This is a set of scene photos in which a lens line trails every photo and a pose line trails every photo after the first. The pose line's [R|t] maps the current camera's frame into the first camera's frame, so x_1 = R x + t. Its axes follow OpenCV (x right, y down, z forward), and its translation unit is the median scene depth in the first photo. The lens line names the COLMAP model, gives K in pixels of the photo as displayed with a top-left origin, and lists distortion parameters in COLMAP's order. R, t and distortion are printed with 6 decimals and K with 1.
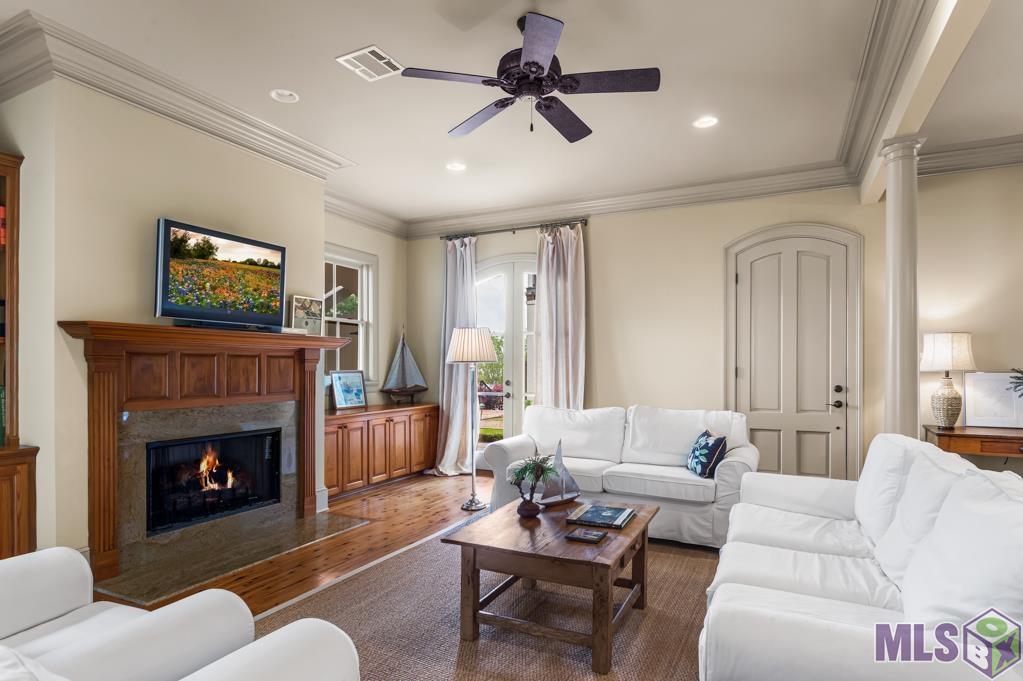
lens RADIAL K [[565.4, 0, 509.1], [0, 565.4, 366.1], [0, 0, 1]] dist [-0.001075, -0.000101]
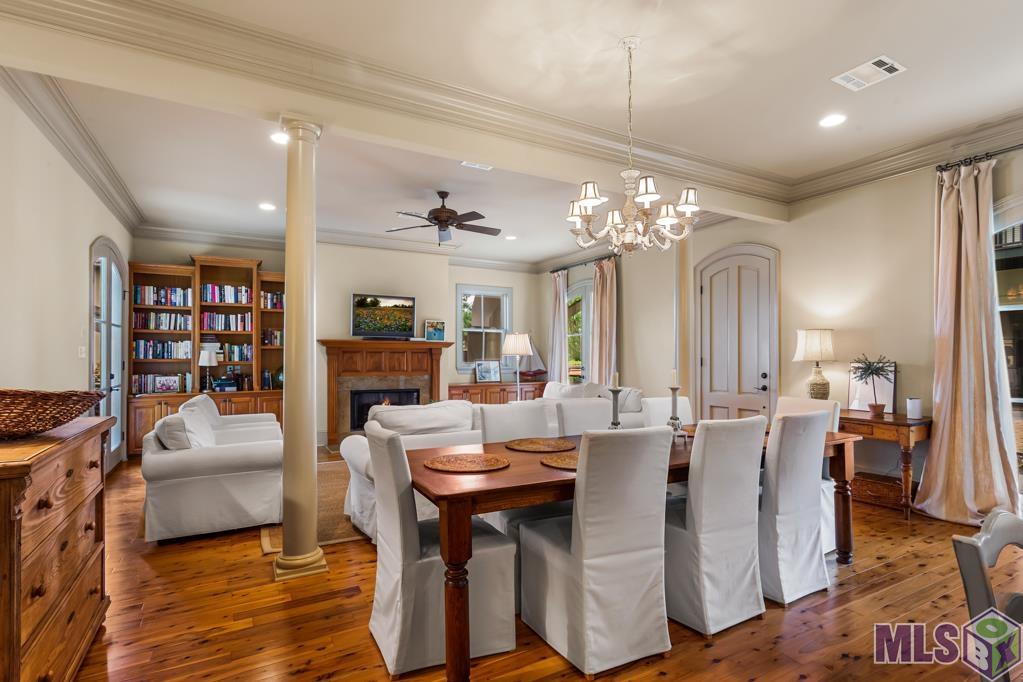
lens RADIAL K [[505.1, 0, 512.1], [0, 505.1, 355.2], [0, 0, 1]] dist [0.000160, 0.000008]
pose [[0.823272, -0.002126, -0.567643, 0.848255], [-0.000024, 0.999993, -0.003781, -0.000219], [0.567646, 0.003126, 0.823266, -0.246783]]
